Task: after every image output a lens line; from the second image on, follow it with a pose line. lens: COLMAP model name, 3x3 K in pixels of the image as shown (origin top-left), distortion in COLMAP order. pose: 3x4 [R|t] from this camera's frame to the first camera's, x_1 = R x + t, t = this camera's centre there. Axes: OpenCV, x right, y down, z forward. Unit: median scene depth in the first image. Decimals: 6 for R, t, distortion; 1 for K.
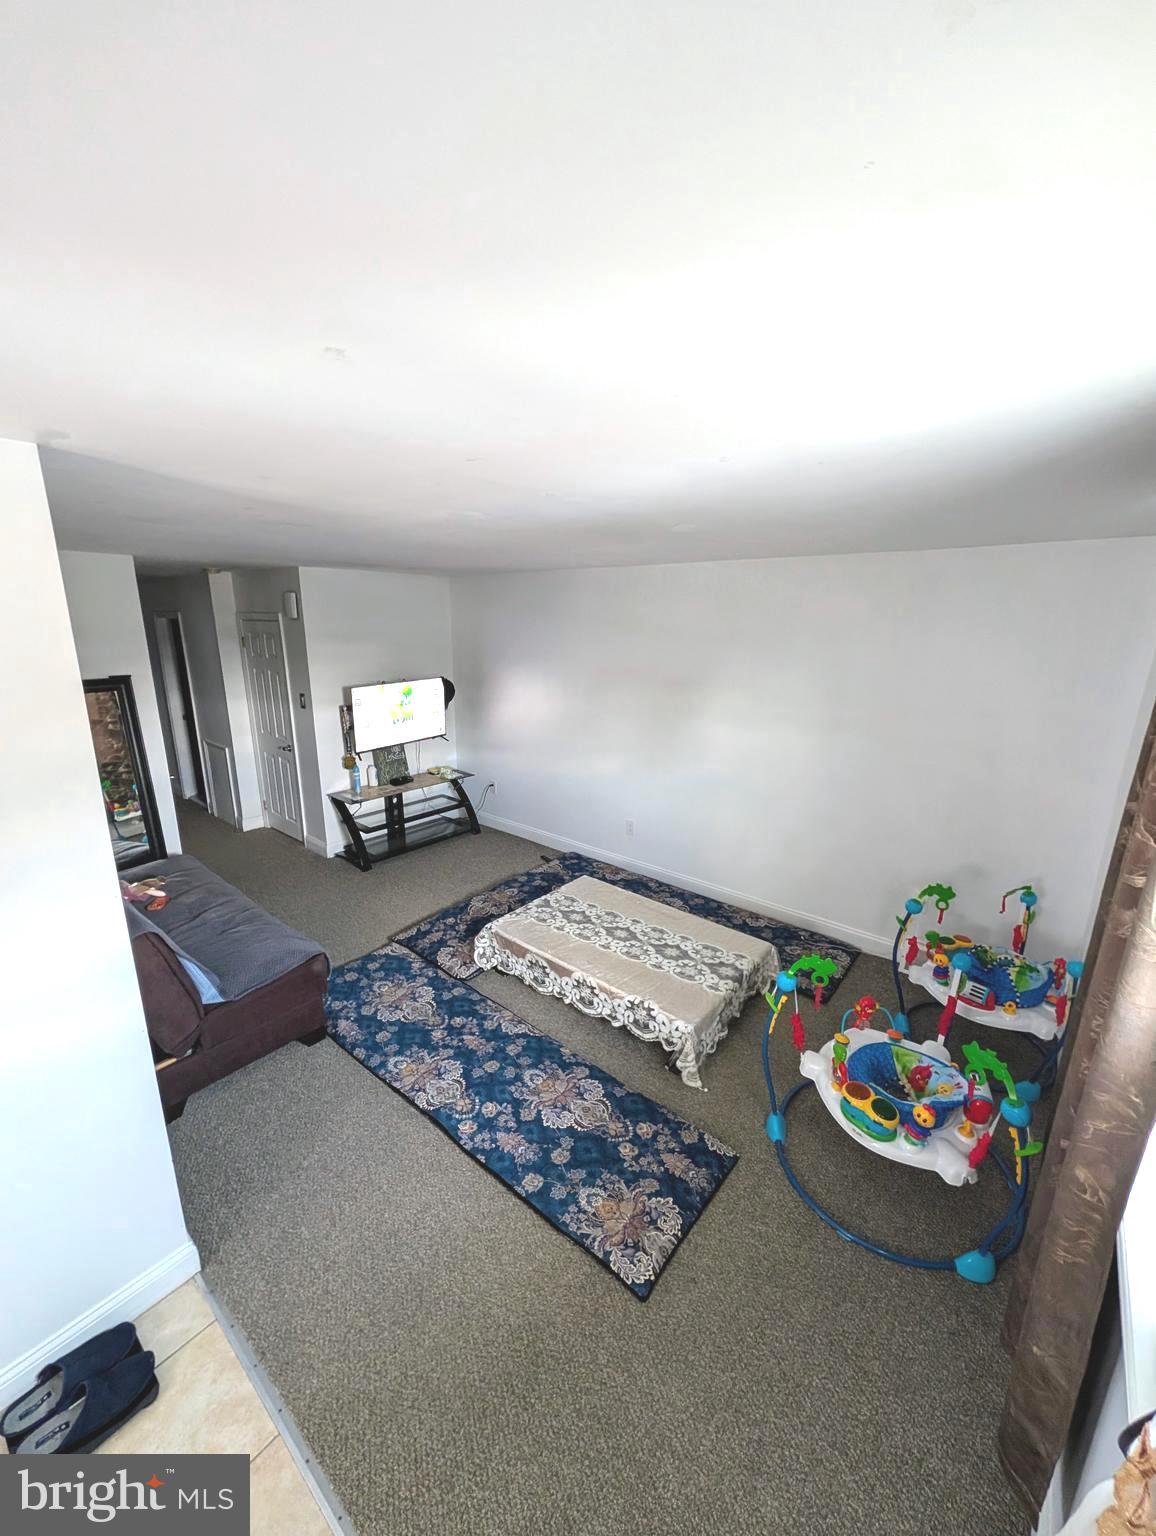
lens RADIAL K [[590.7, 0, 584.3], [0, 590.7, 766.5], [0, 0, 1]] dist [0.001267, 0.000113]
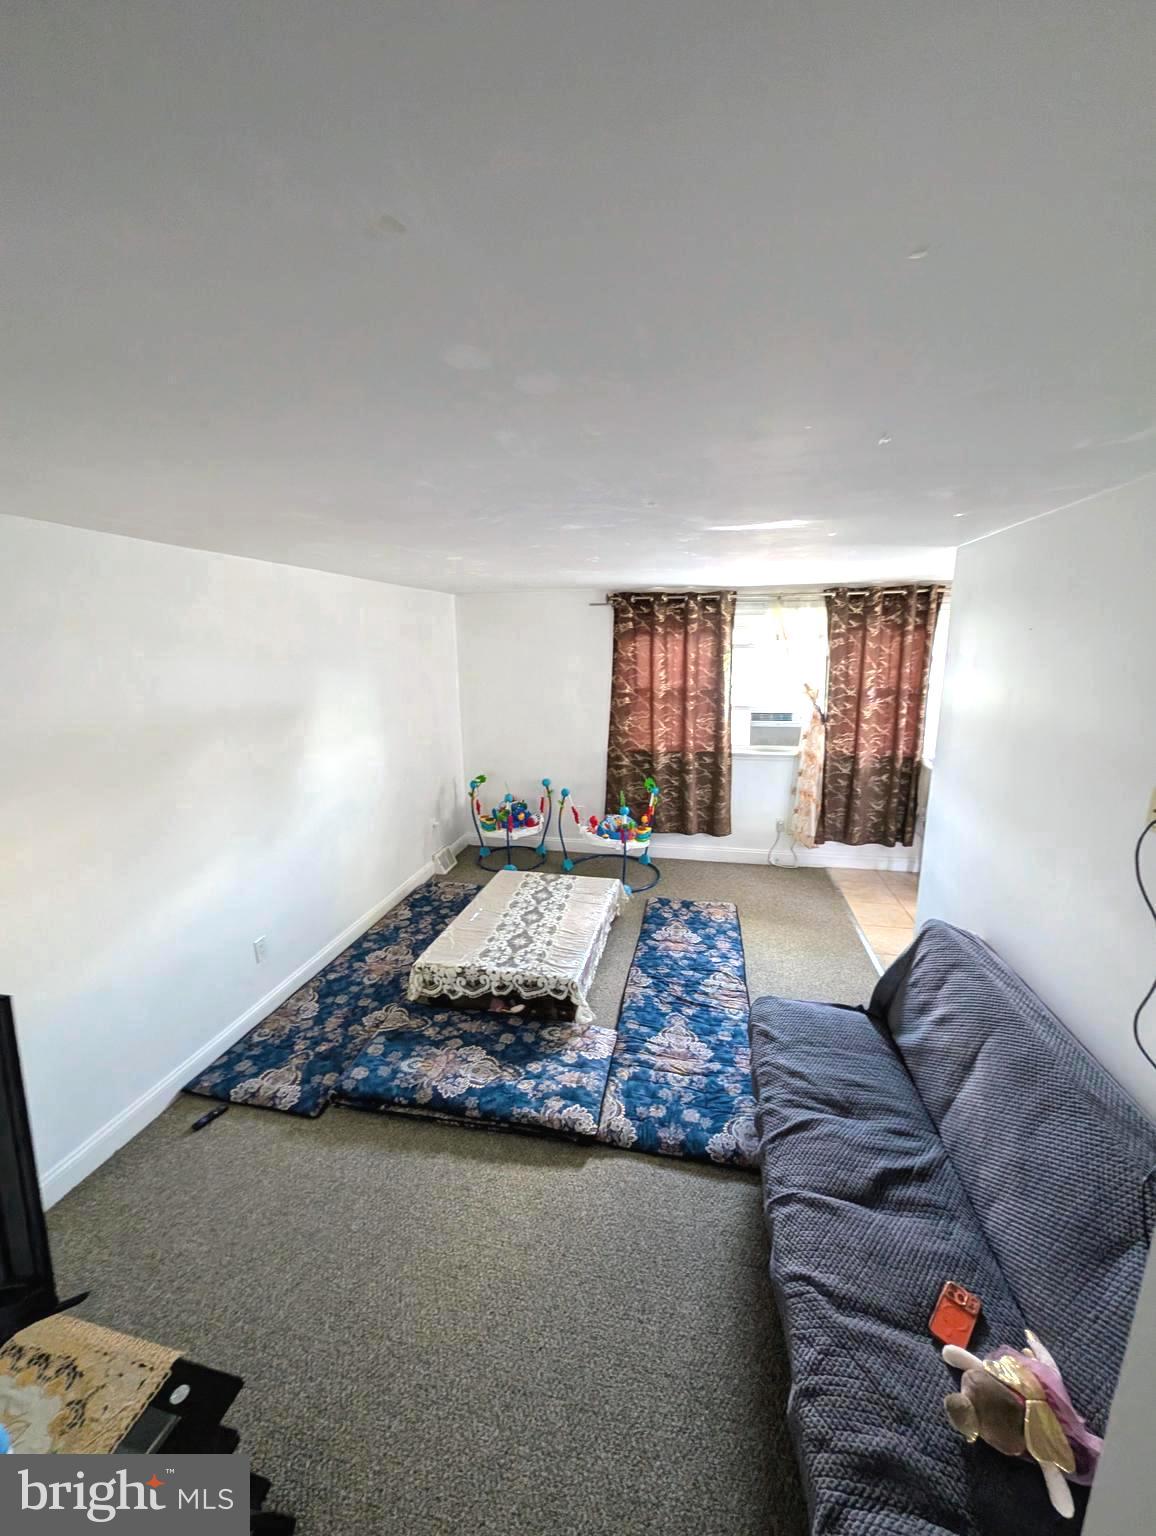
lens RADIAL K [[590.7, 0, 584.3], [0, 590.7, 766.5], [0, 0, 1]] dist [0.001267, 0.000113]
pose [[-0.470444, -0.191024, 0.861506, -0.965921], [0.216042, 0.921644, 0.322333, -0.340480], [-0.855575, 0.337761, -0.392312, 1.374731]]
